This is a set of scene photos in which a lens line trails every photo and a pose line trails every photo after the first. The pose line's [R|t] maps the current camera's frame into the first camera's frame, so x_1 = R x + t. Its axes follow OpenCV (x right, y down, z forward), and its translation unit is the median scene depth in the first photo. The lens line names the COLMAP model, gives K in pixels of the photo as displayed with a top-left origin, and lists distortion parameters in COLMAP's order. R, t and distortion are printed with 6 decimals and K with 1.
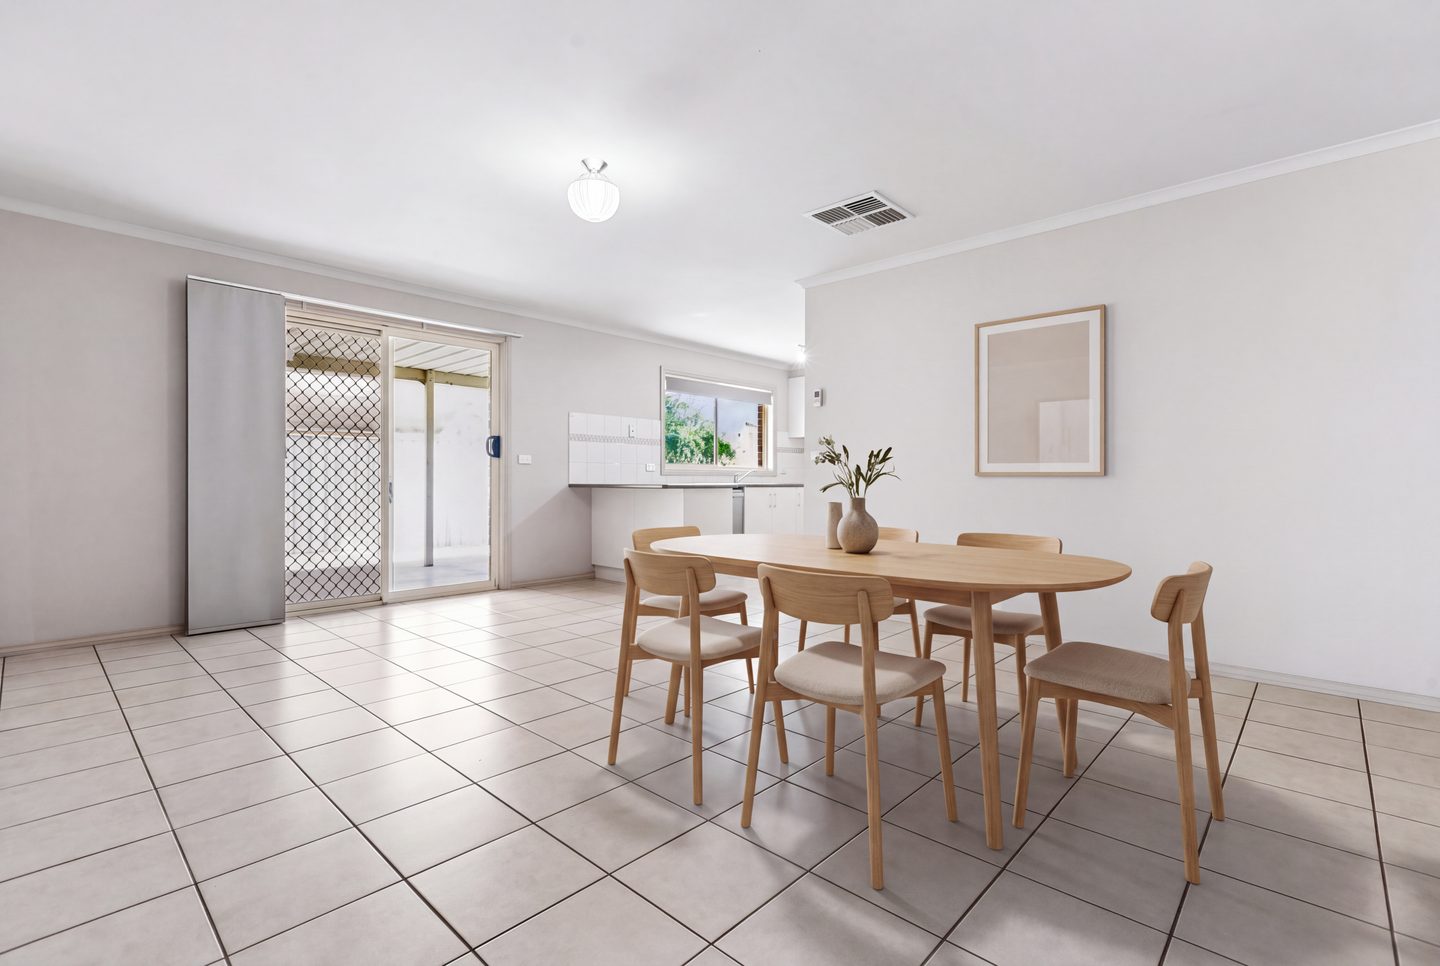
lens RADIAL K [[651.7, 0, 720.7], [0, 651.7, 486.1], [0, 0, 1]] dist [0.000560, -0.000092]
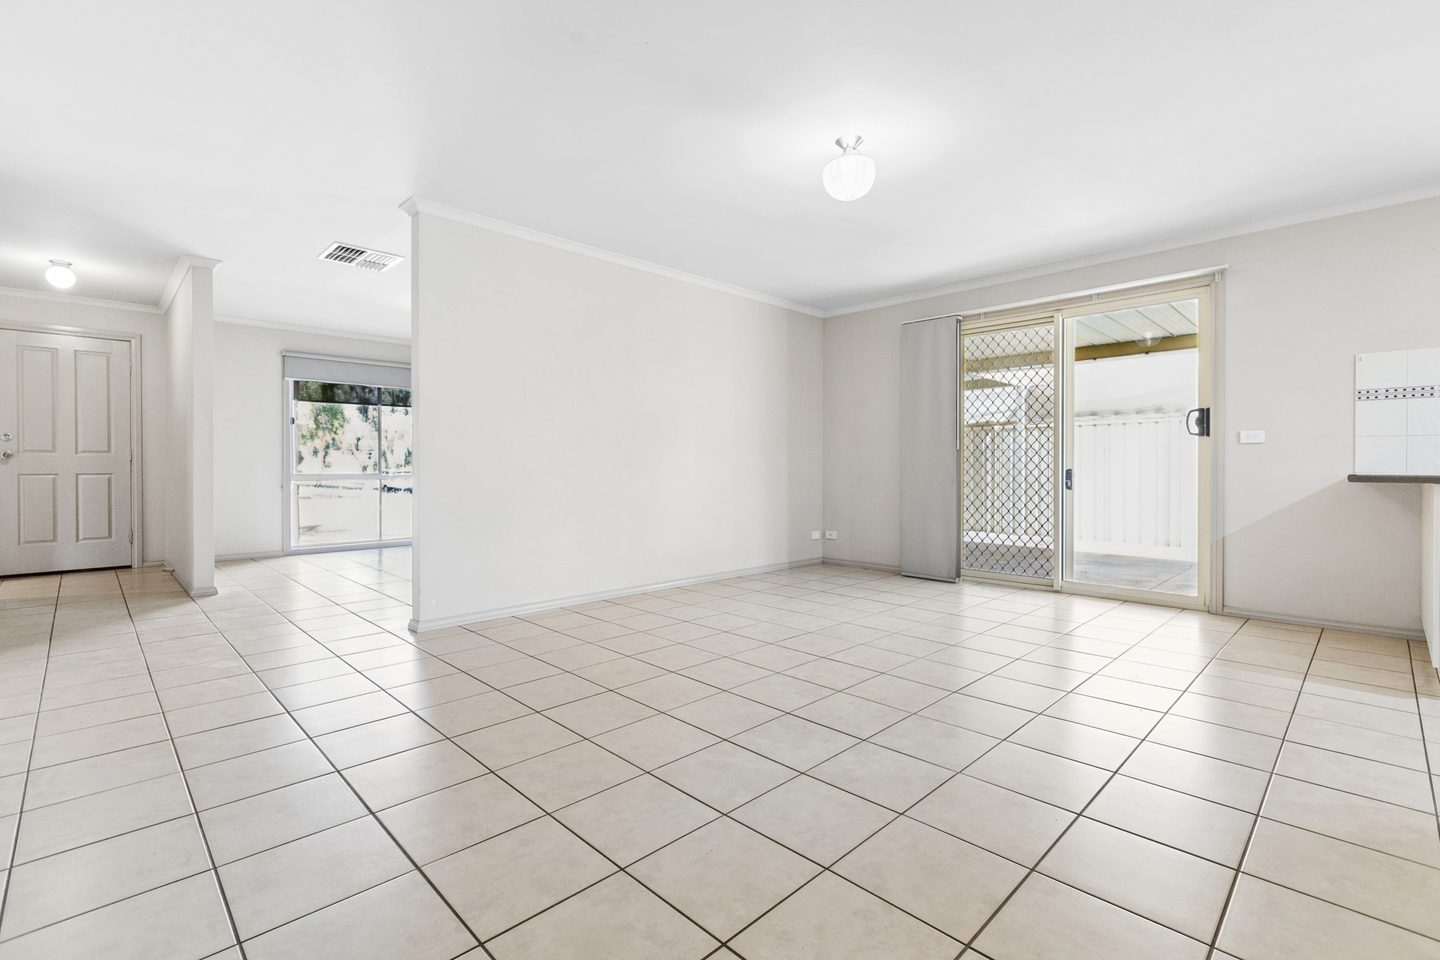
lens RADIAL K [[651.7, 0, 724.2], [0, 651.7, 471.1], [0, 0, 1]] dist [0.000560, -0.000092]
pose [[-0.039800, 0.006325, -0.999188, 0.437099], [-0.009652, 0.999931, 0.006714, -0.003329], [0.999161, 0.009911, -0.039736, 0.474513]]
